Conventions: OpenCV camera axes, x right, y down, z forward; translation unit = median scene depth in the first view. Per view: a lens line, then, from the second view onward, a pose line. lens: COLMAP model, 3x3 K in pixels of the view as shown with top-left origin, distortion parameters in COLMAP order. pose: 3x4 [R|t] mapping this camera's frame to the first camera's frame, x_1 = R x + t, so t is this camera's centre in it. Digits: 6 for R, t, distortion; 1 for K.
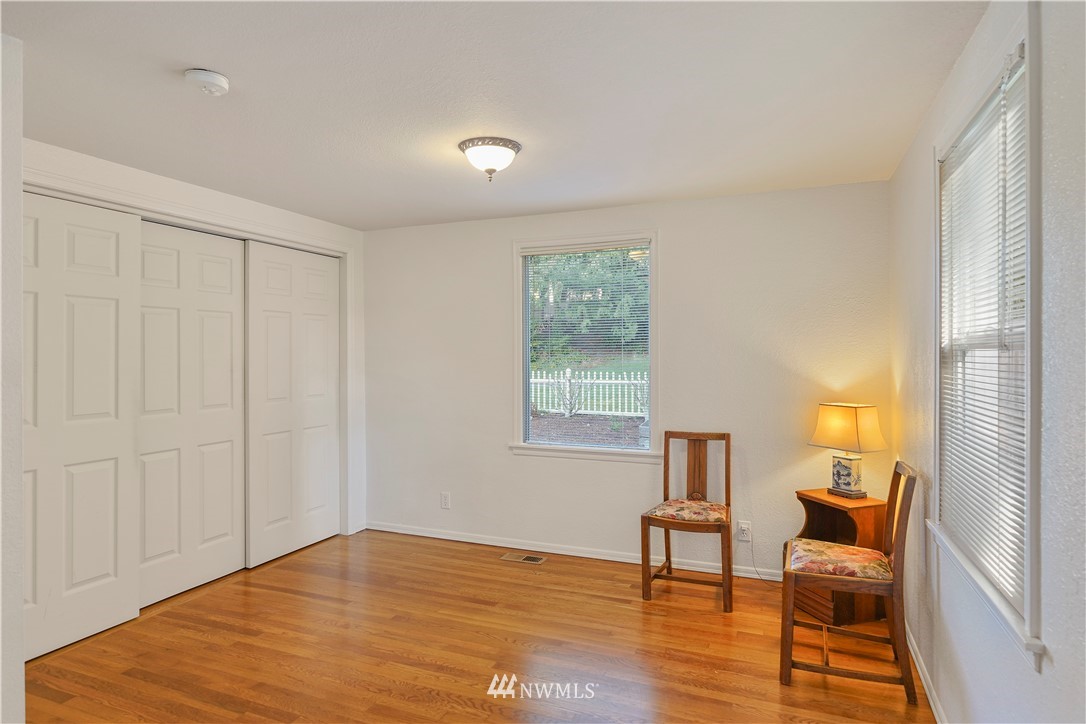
lens RADIAL K [[585.2, 0, 543.3], [0, 585.2, 358.1], [0, 0, 1]] dist [-0.000284, 0.000102]
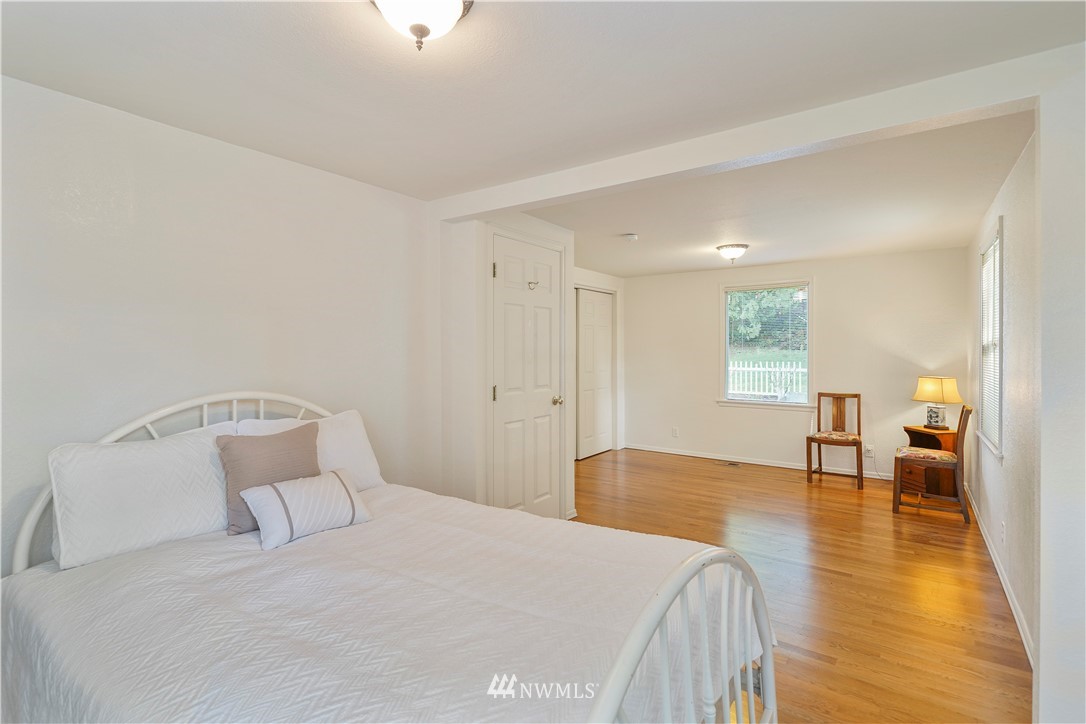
lens RADIAL K [[502.1, 0, 540.2], [0, 502.1, 353.1], [0, 0, 1]] dist [0.005635, -0.001624]
pose [[0.974050, 0.003063, -0.226312, -0.279408], [-0.002497, 0.999993, 0.002787, 0.005904], [0.226319, -0.002150, 0.974051, -0.694978]]
